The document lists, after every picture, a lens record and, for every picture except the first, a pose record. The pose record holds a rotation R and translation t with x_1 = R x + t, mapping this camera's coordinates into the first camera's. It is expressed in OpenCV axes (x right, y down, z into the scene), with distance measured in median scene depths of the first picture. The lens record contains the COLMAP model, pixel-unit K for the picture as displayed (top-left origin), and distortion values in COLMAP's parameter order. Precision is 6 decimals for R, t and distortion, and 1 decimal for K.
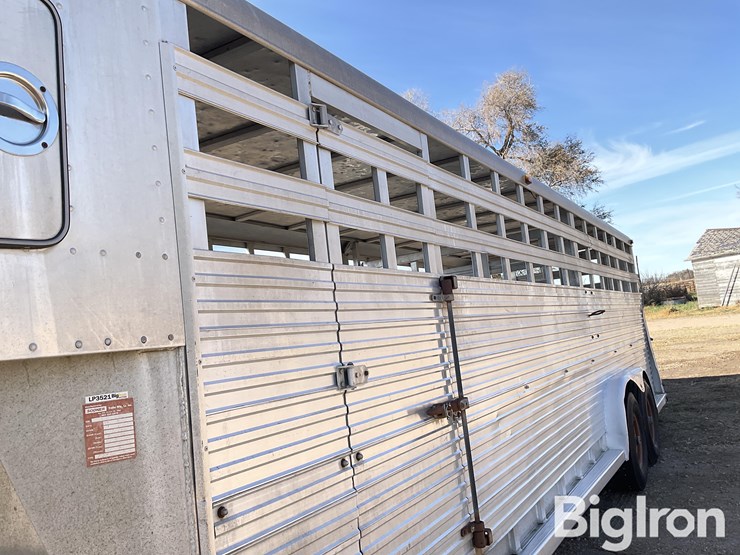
lens RADIAL K [[611.4, 0, 370.0], [0, 611.4, 277.5], [0, 0, 1]] dist [0.090203, -0.160167]
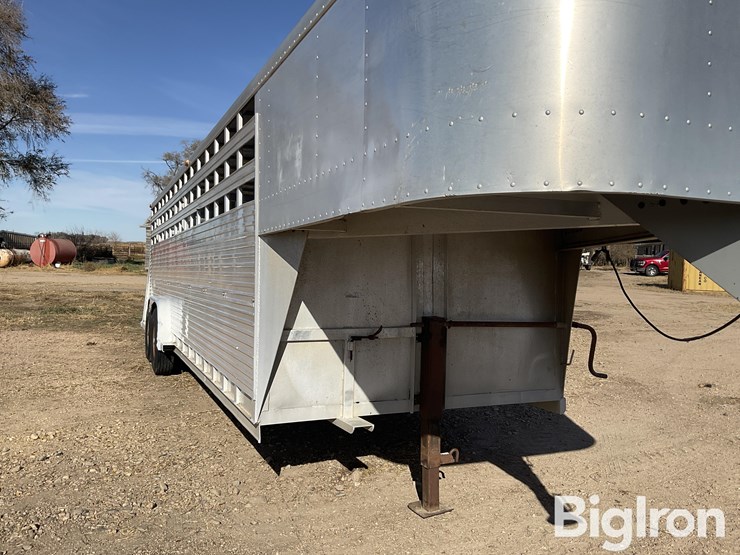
lens RADIAL K [[611.4, 0, 370.0], [0, 611.4, 277.5], [0, 0, 1]] dist [0.090203, -0.160167]
pose [[0.576550, 0.119050, 0.808342, -1.867949], [-0.168283, 0.985419, -0.025102, 0.279009], [-0.799544, -0.121558, 0.588178, -0.063735]]
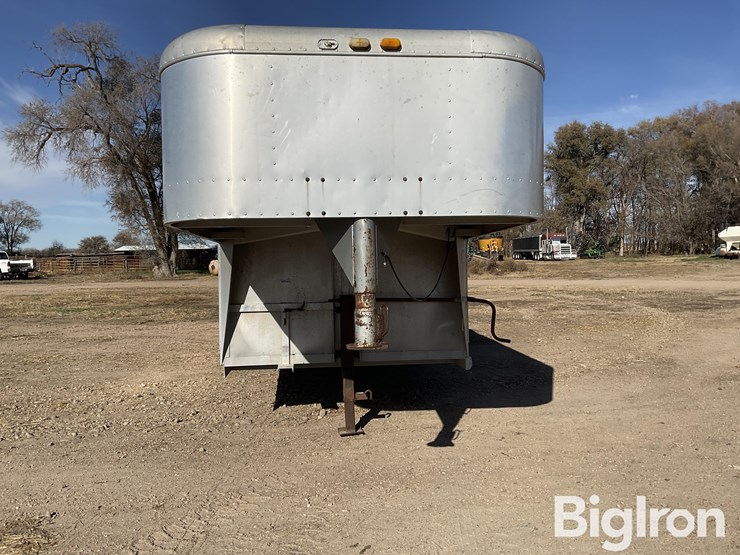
lens RADIAL K [[611.4, 0, 370.0], [0, 611.4, 277.5], [0, 0, 1]] dist [0.090203, -0.160167]
pose [[0.804763, 0.096054, 0.585774, -1.721335], [-0.136019, 0.990404, 0.024465, 0.187531], [-0.577803, -0.099365, 0.810105, -1.078018]]
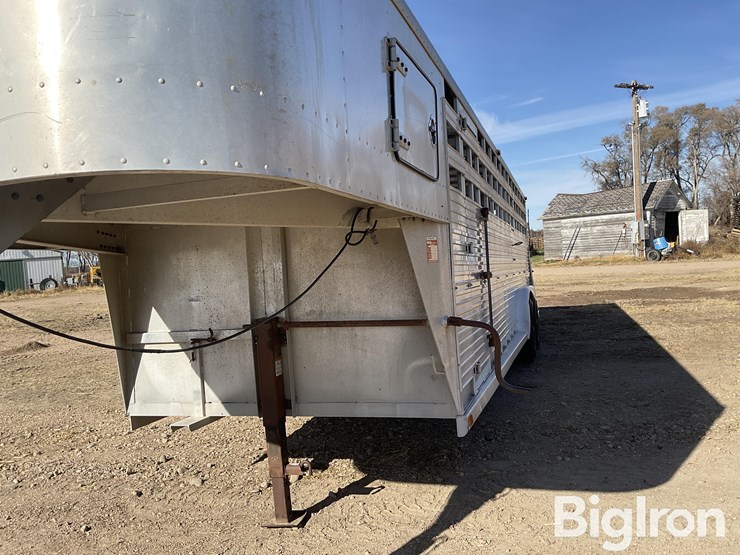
lens RADIAL K [[611.4, 0, 370.0], [0, 611.4, 277.5], [0, 0, 1]] dist [0.090203, -0.160167]
pose [[0.973155, 0.050747, 0.224488, -0.621404], [-0.071276, 0.993887, 0.084308, 0.077000], [-0.218838, -0.098046, 0.970823, -0.751749]]
